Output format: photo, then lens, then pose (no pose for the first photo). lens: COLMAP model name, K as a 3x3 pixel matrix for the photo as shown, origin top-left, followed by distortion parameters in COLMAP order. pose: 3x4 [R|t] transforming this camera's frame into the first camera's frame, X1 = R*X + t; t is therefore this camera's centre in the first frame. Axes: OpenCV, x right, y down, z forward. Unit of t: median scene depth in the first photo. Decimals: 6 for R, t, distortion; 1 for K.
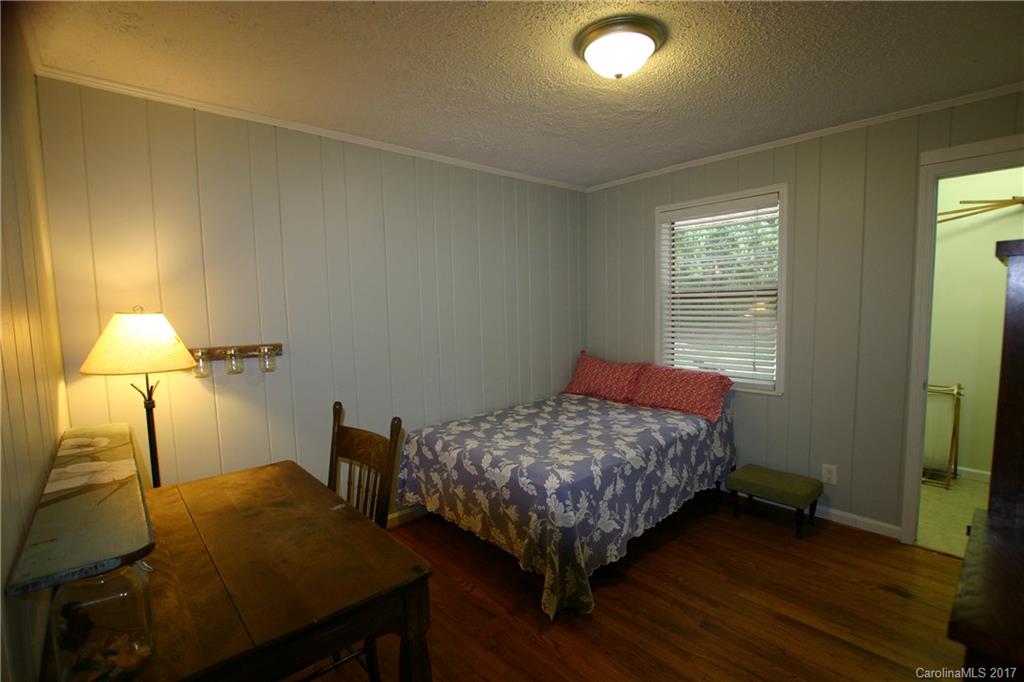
lens RADIAL K [[472.7, 0, 512.0], [0, 472.7, 341.0], [0, 0, 1]] dist [-0.015361, 0.000207]
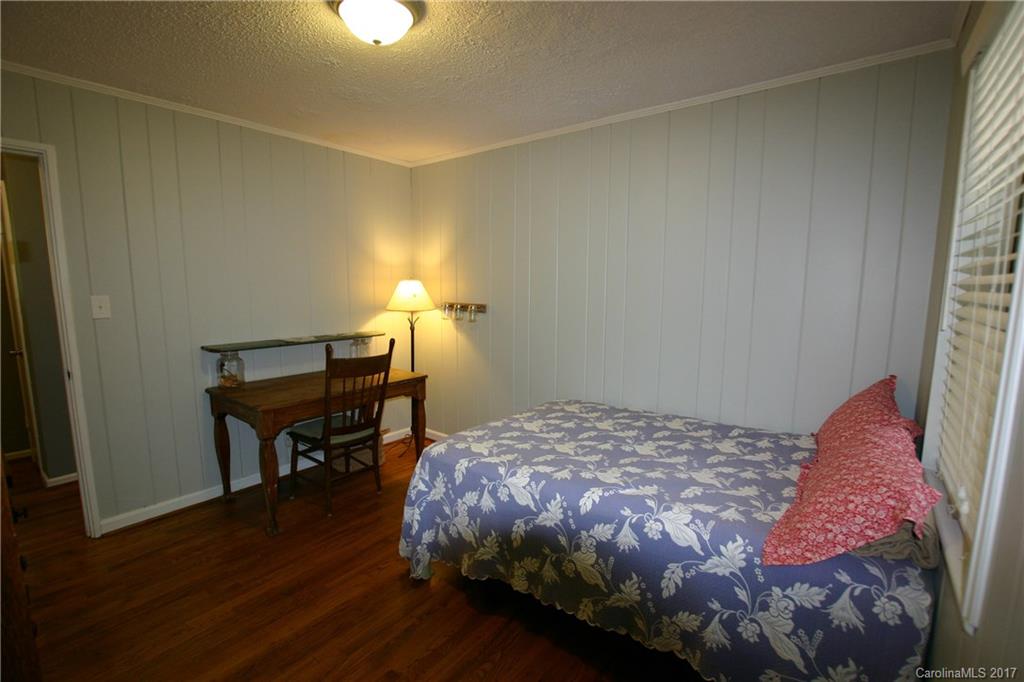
lens RADIAL K [[454.4, 0, 512.0], [0, 454.4, 341.0], [0, 0, 1]] dist [-0.000762, -0.000003]
pose [[0.183635, 0.152648, -0.971070, 0.991530], [-0.070710, 0.987361, 0.141838, -0.096398], [0.980448, 0.042618, 0.192108, 0.887044]]
